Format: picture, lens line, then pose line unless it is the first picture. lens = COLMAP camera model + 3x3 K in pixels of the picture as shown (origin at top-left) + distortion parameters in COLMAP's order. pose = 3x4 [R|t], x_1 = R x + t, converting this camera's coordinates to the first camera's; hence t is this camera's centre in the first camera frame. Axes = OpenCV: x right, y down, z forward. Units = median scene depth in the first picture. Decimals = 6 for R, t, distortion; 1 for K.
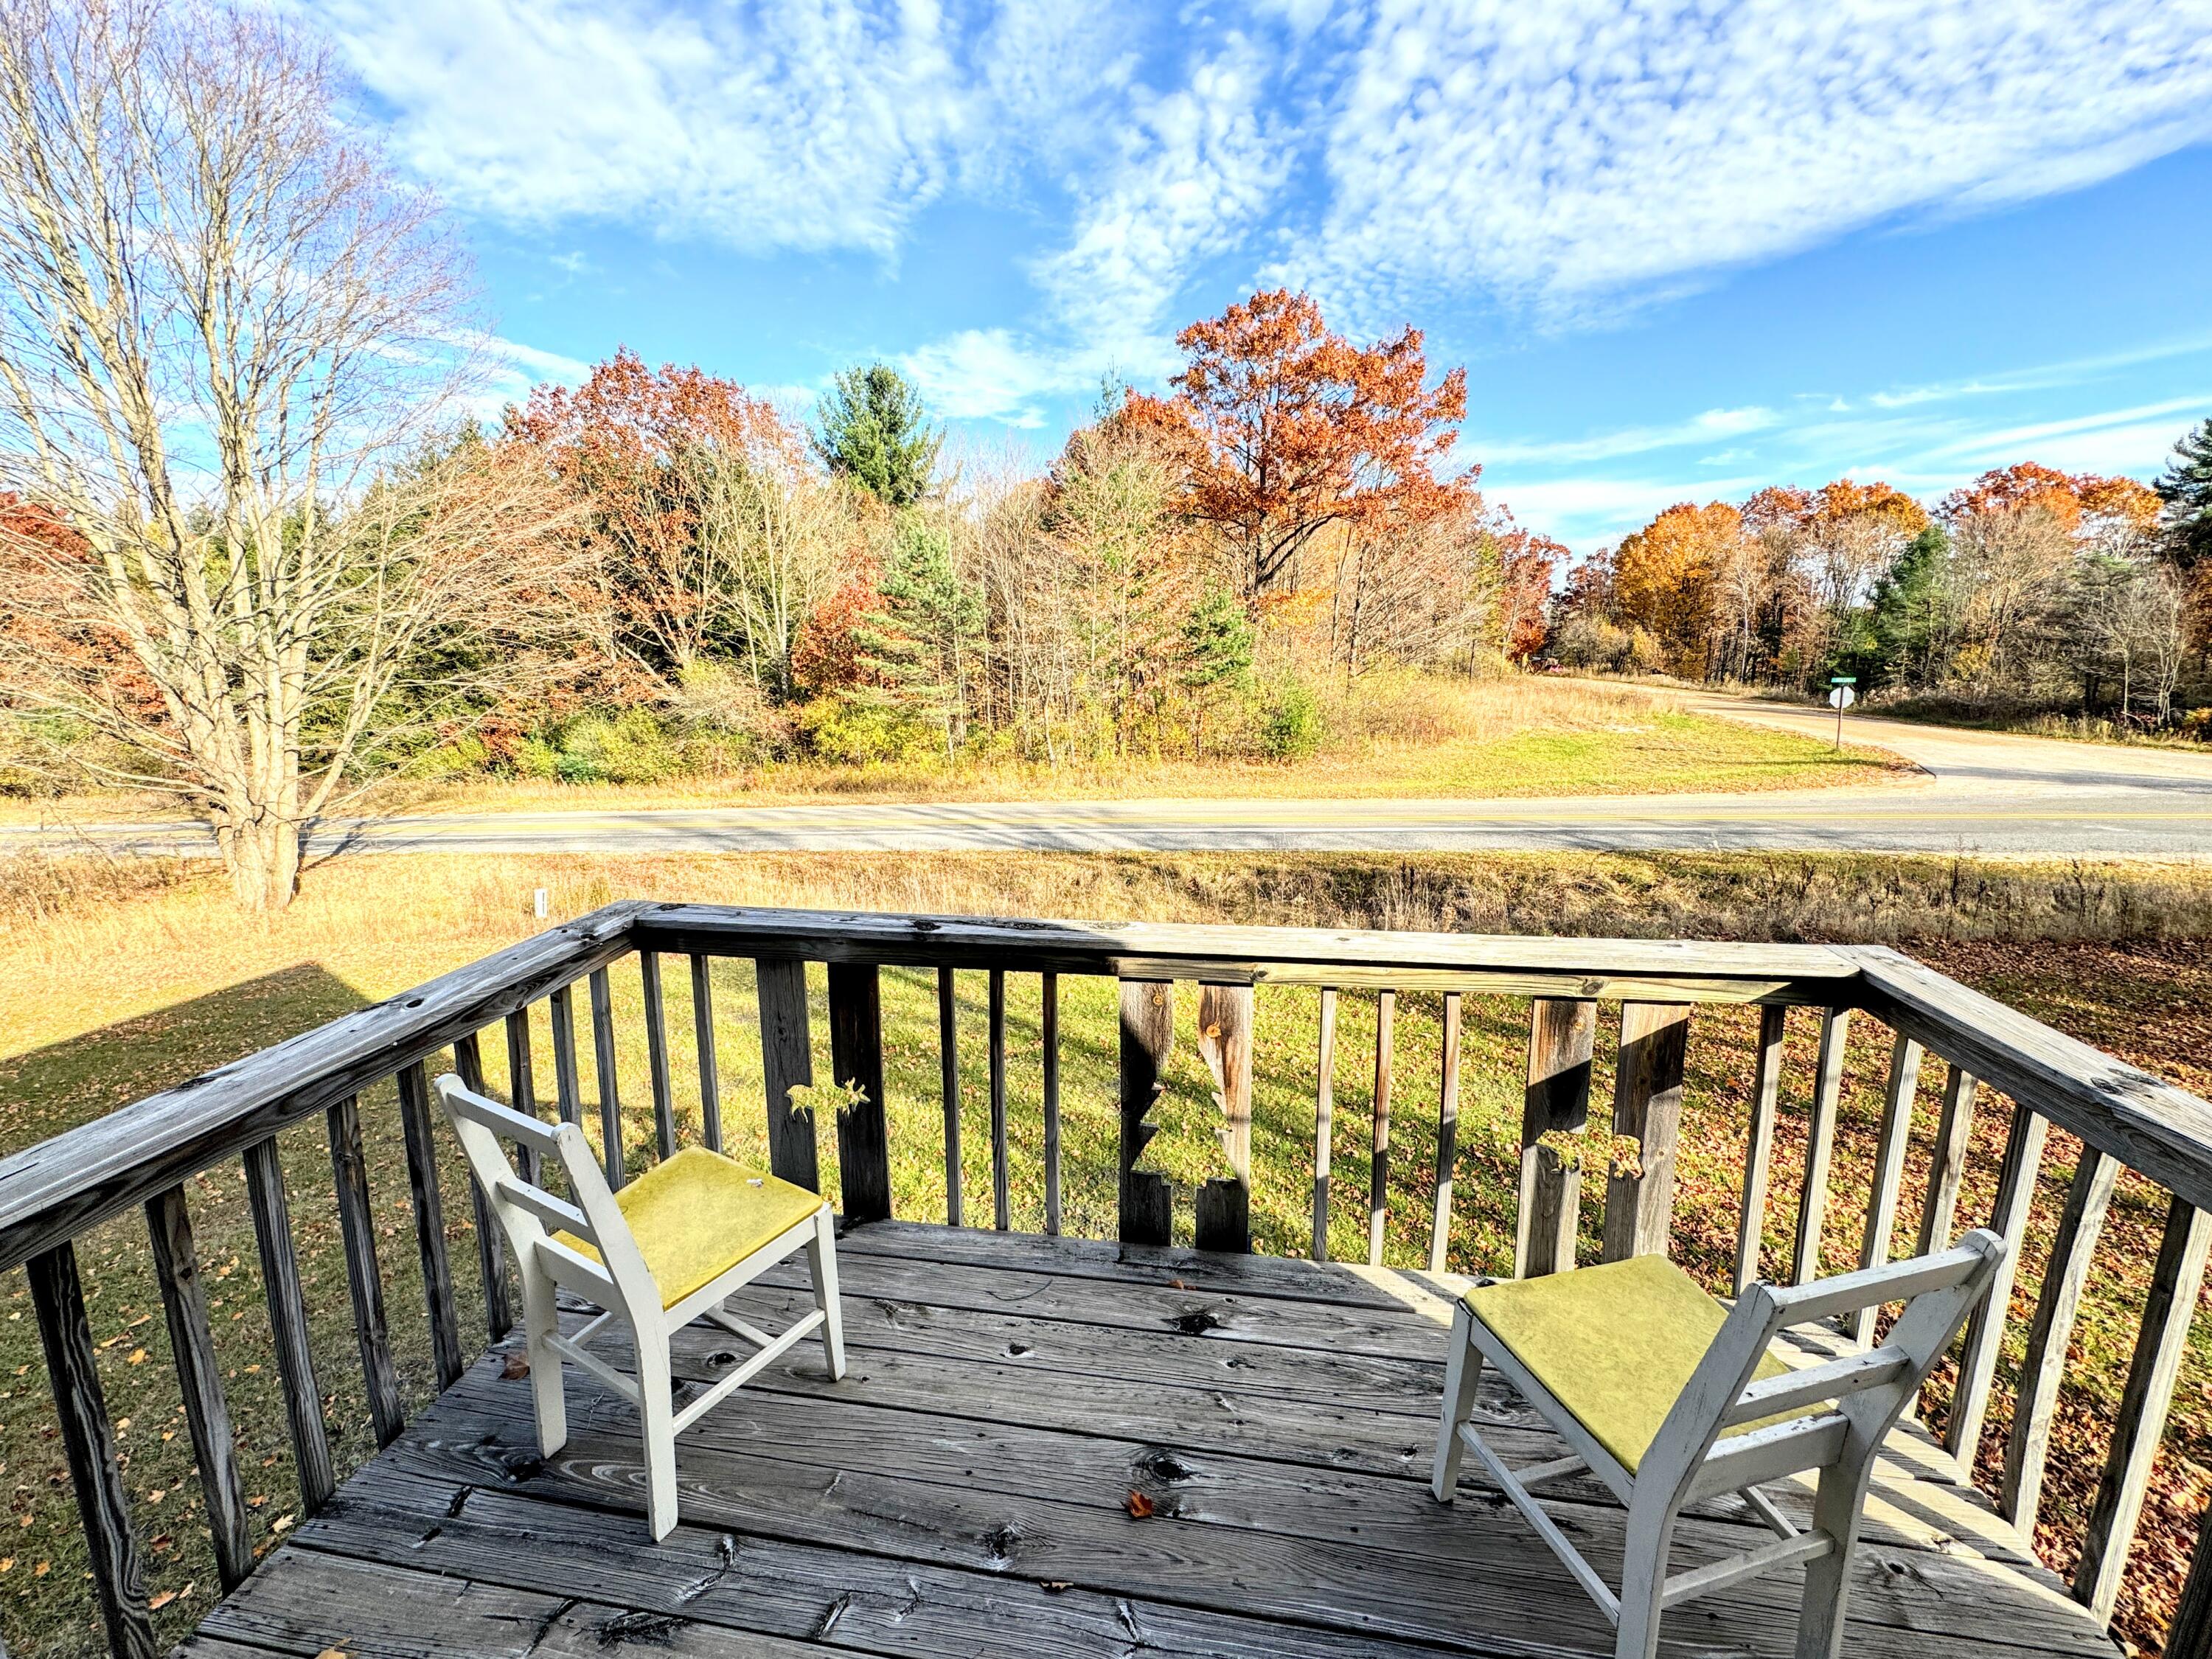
lens RADIAL K [[884.1, 0, 1106.0], [0, 884.1, 829.5], [0, 0, 1]] dist [0.000053, 0.000531]
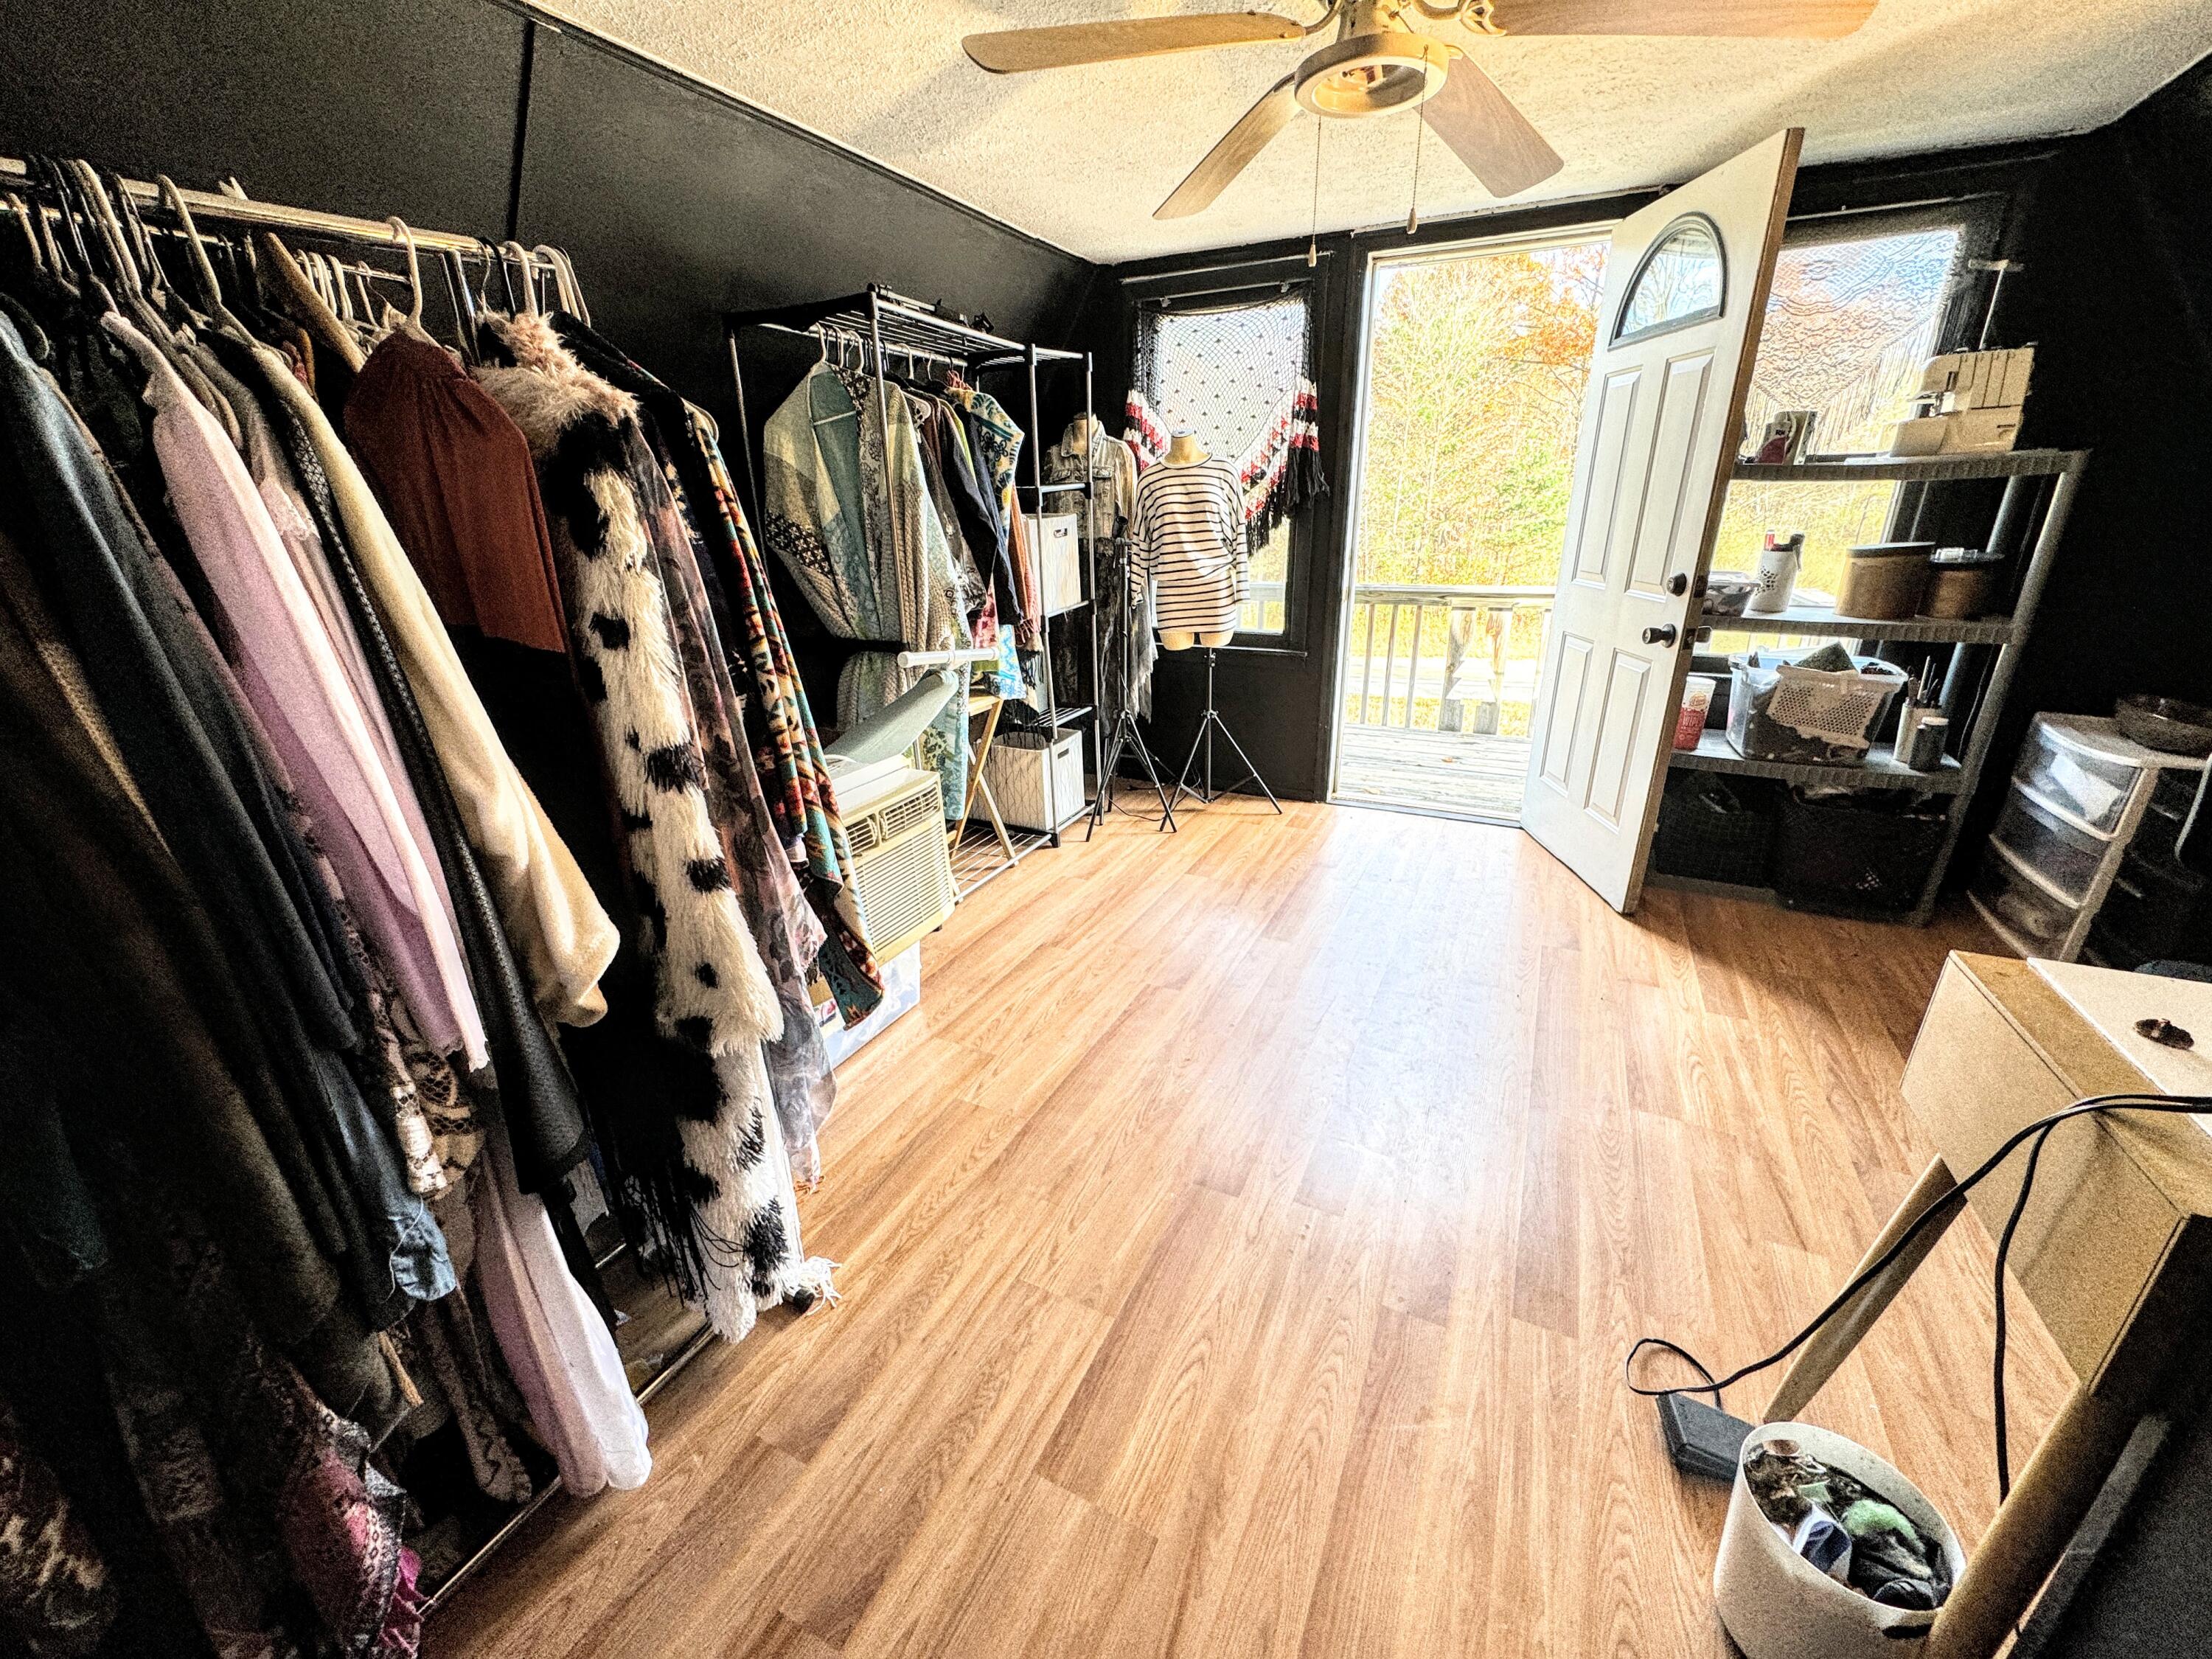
lens RADIAL K [[884.1, 0, 1106.0], [0, 884.1, 829.5], [0, 0, 1]] dist [0.000053, 0.000531]
pose [[0.953489, 0.095025, -0.286057, -0.008100], [-0.054652, 0.987779, 0.145964, 0.027613], [0.296431, -0.123541, 0.947030, -0.096442]]
